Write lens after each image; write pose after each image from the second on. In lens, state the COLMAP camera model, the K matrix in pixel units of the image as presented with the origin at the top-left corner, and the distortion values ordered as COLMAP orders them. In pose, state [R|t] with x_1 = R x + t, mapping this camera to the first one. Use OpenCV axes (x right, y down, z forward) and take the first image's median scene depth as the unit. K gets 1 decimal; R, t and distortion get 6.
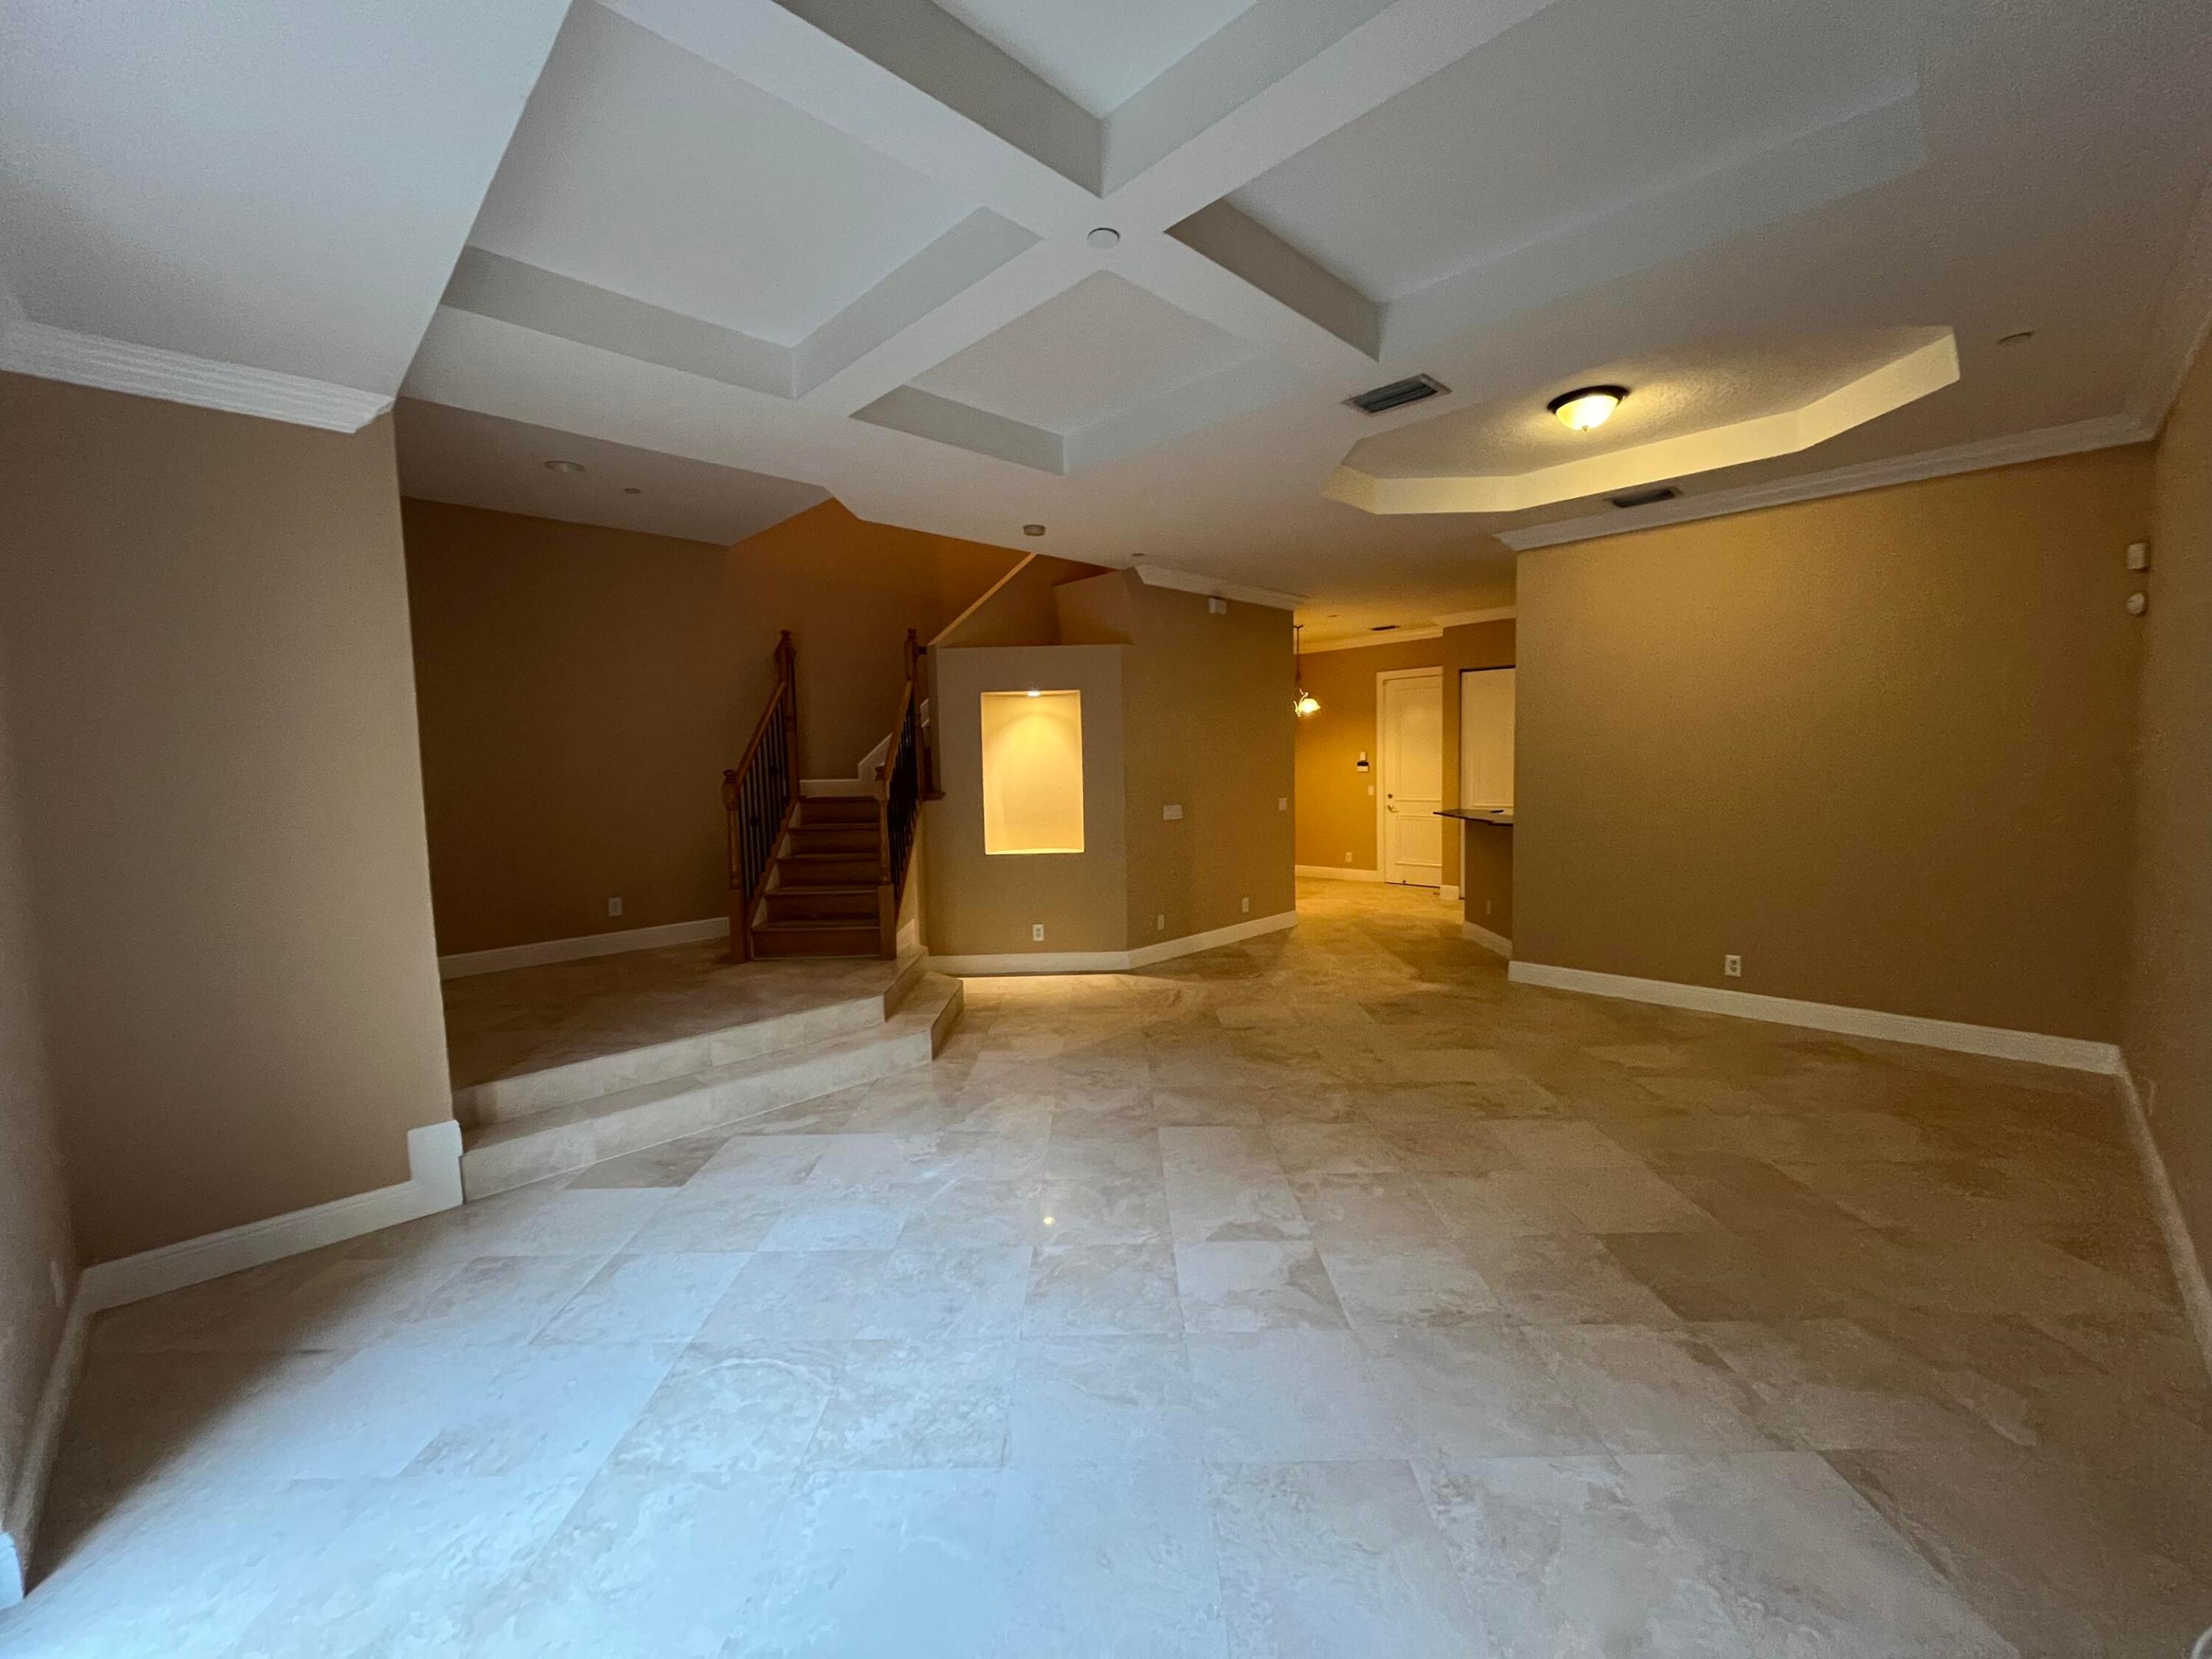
lens RADIAL K [[889.4, 0, 1101.7], [0, 889.4, 820.8], [0, 0, 1]] dist [-0.003085, -0.000131]
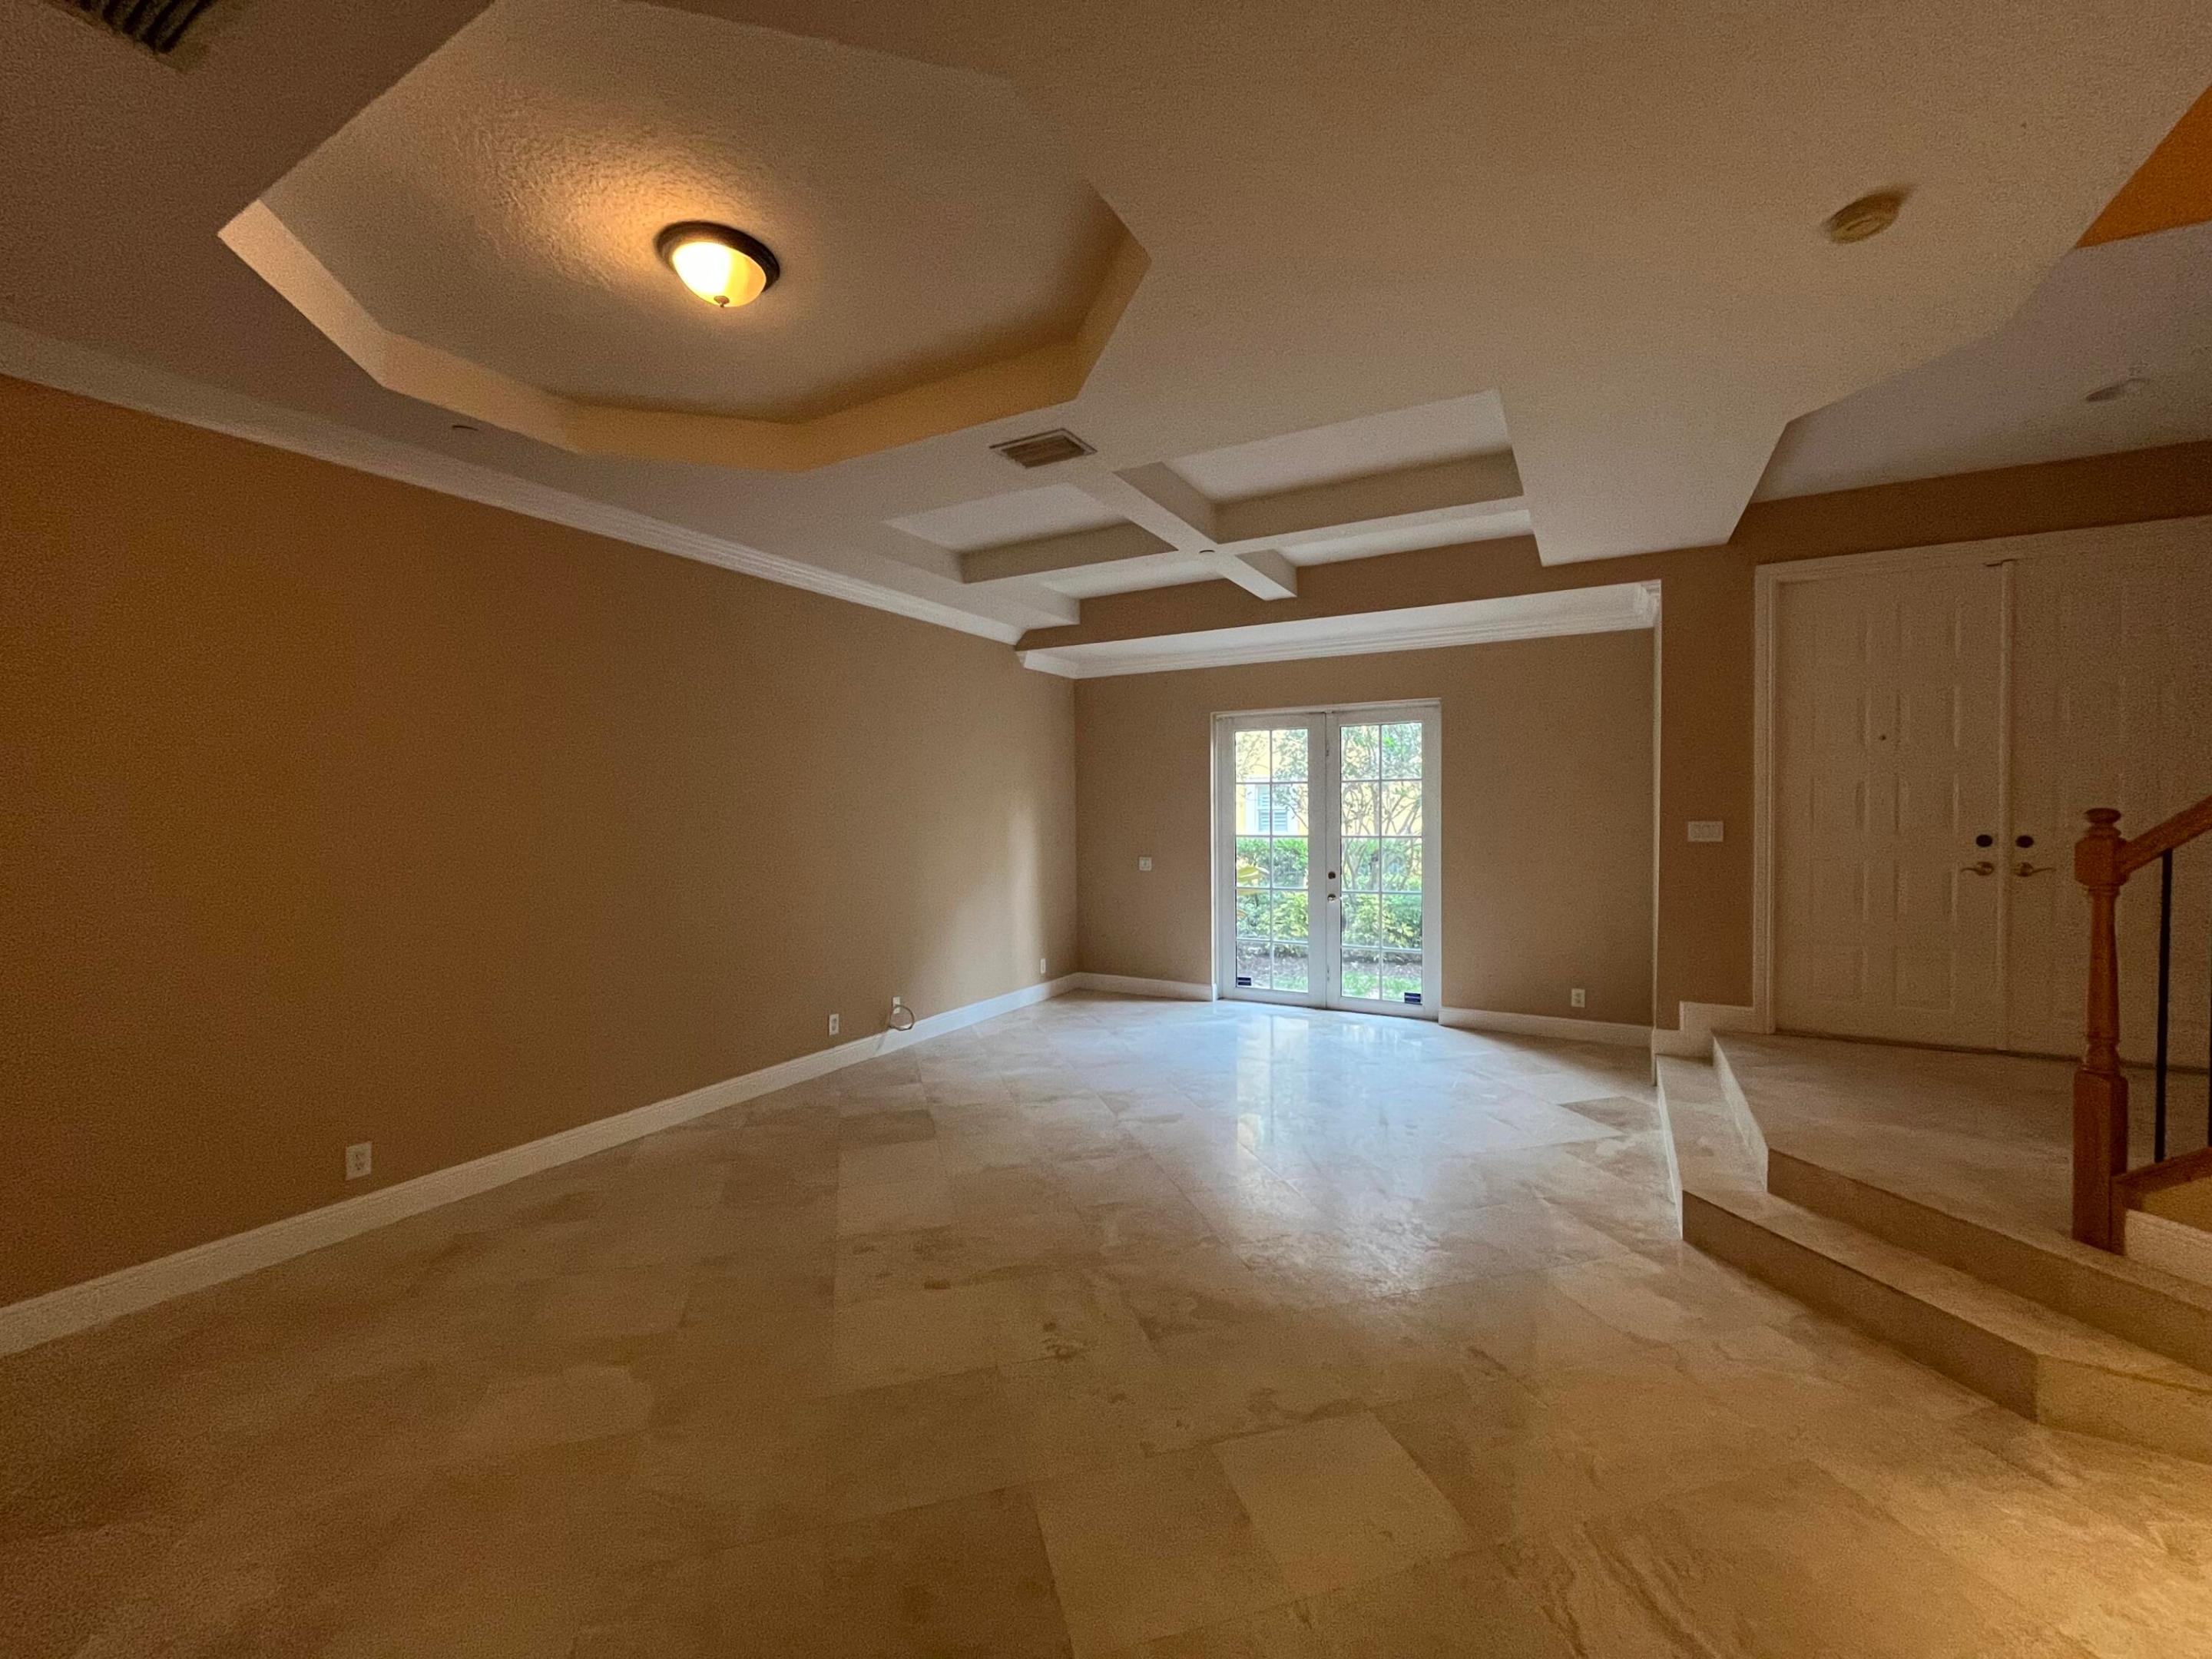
lens RADIAL K [[889.4, 0, 1102.9], [0, 889.4, 823.8], [0, 0, 1]] dist [-0.003085, -0.000131]
pose [[-0.960106, 0.035680, -0.277352, 0.468983], [0.010874, 0.995840, 0.090468, -0.130420], [0.279426, 0.083843, -0.956500, 1.685625]]
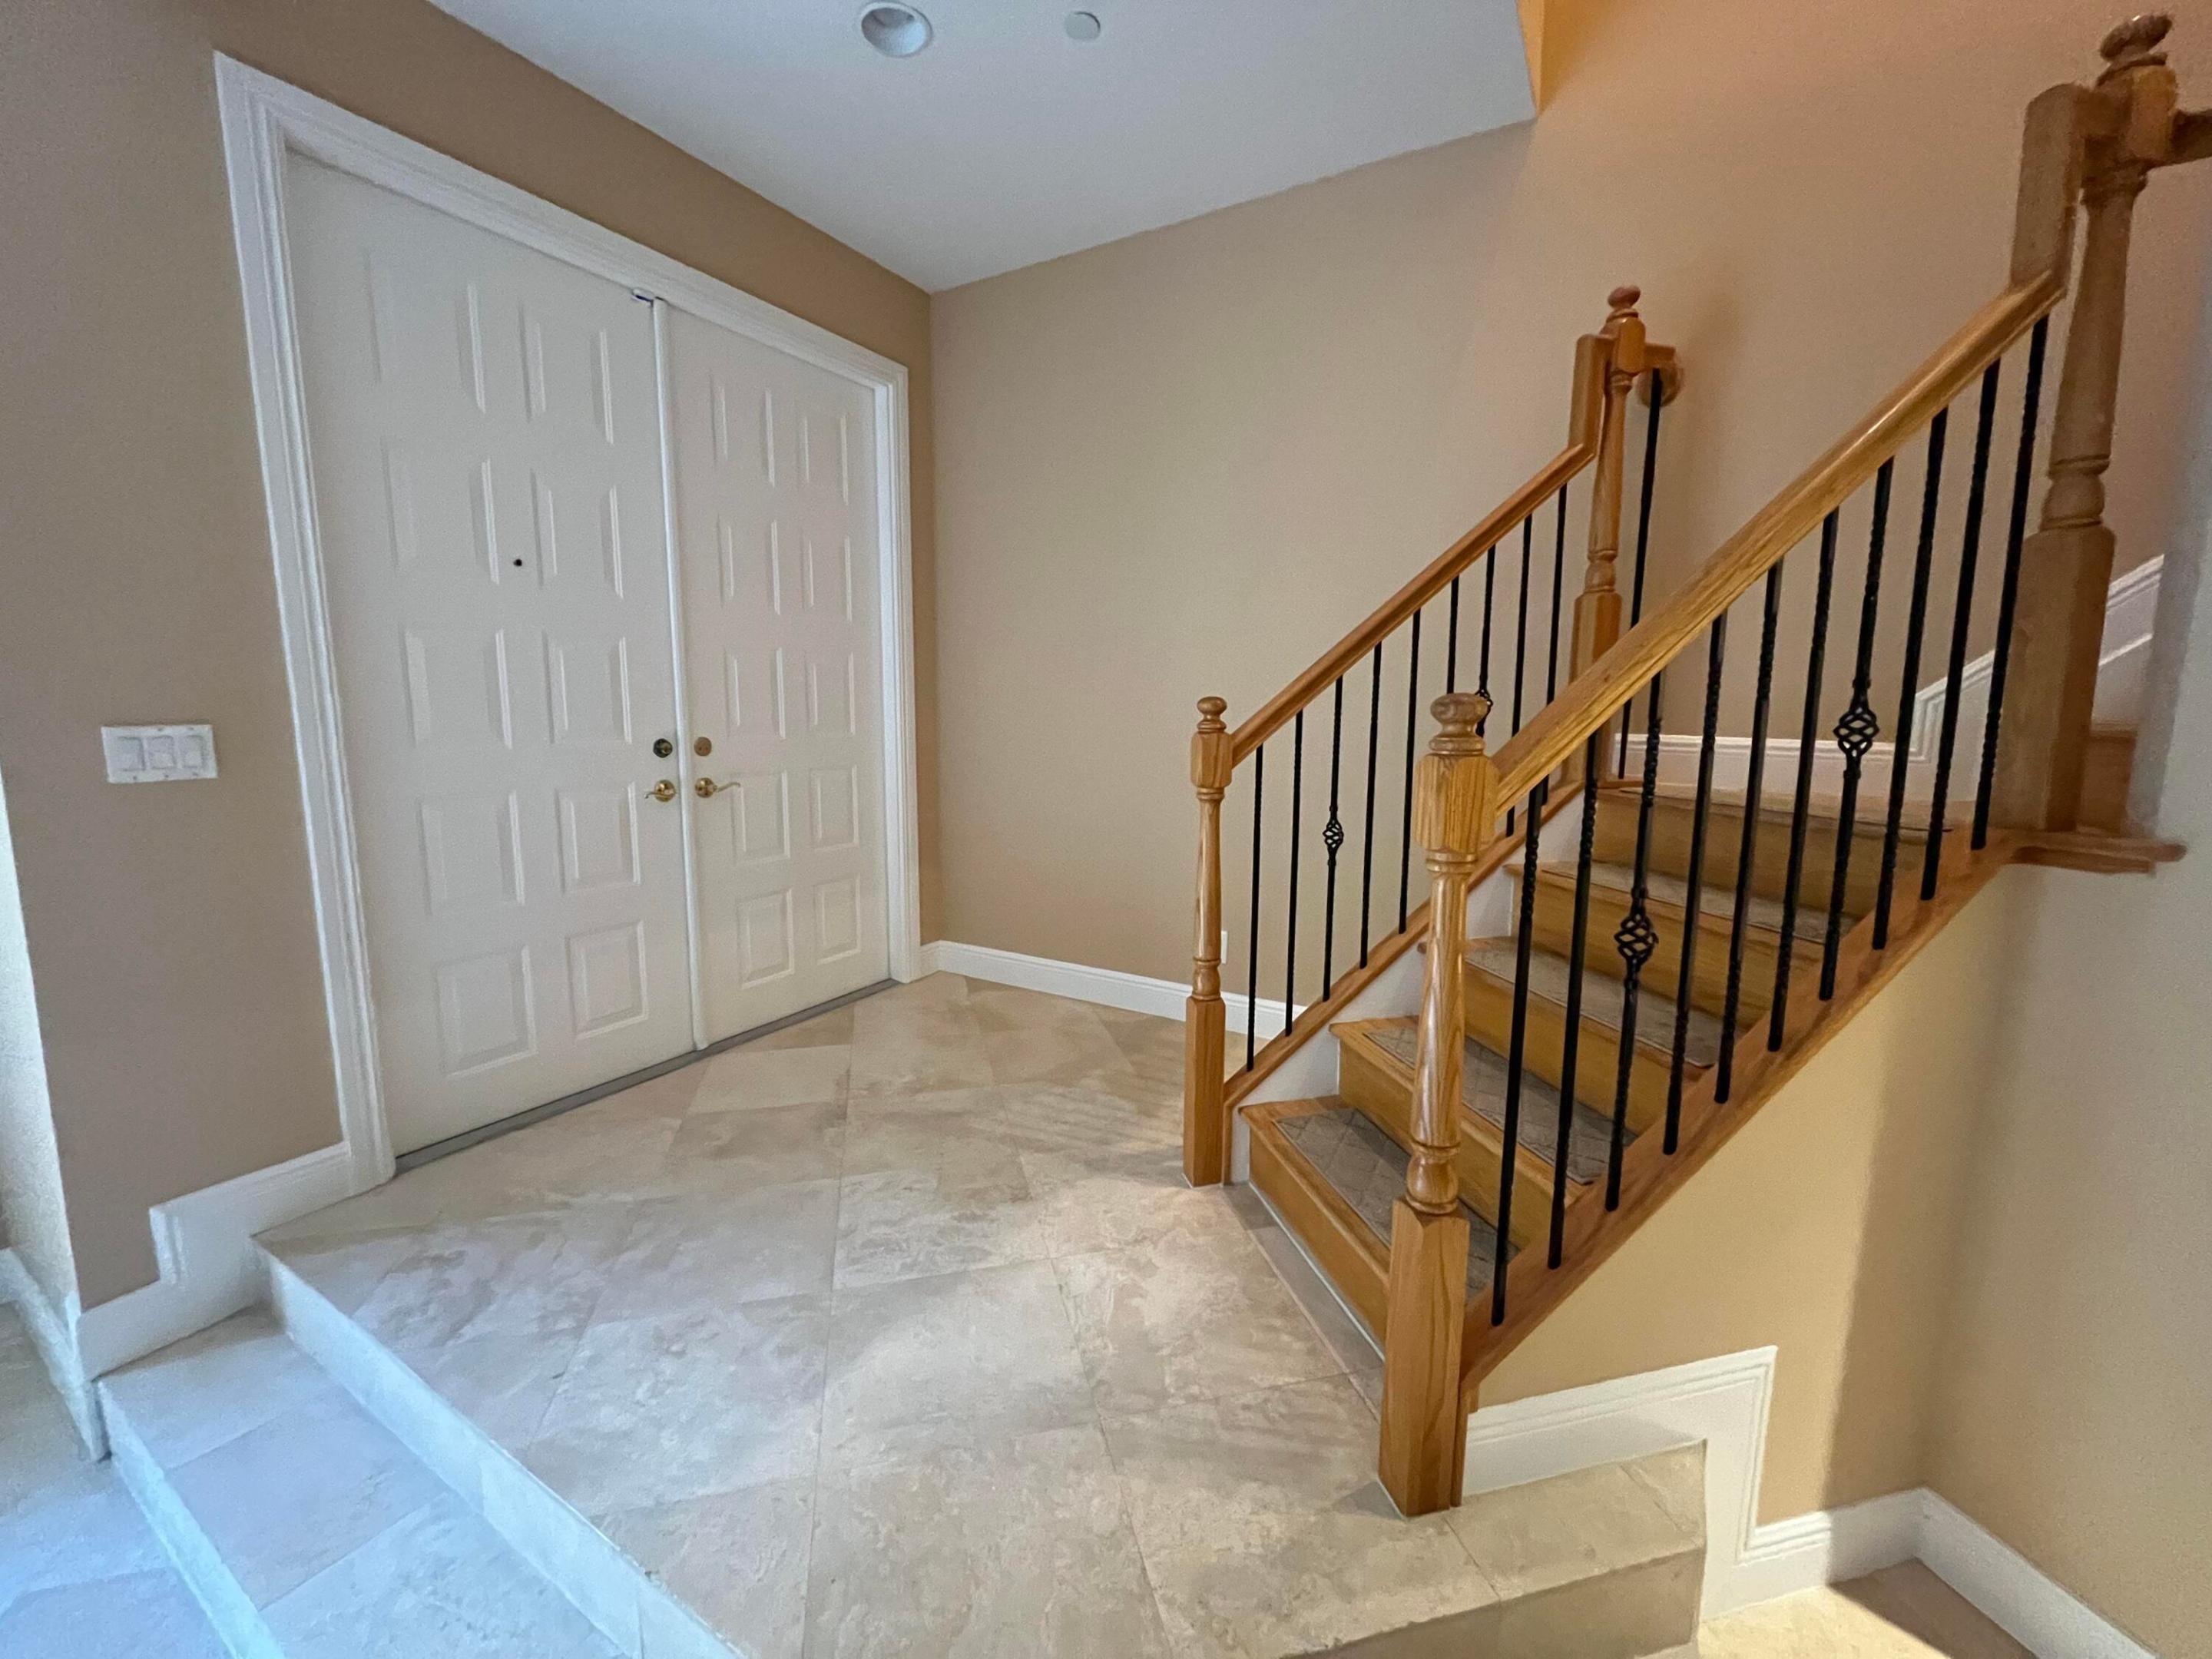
lens RADIAL K [[889.4, 0, 1098.4], [0, 889.4, 824.8], [0, 0, 1]] dist [-0.003085, -0.000131]
pose [[0.247759, 0.159368, -0.955624, -0.076737], [-0.078639, 0.986431, 0.144118, -0.070773], [0.965625, 0.039443, 0.256930, 1.126708]]
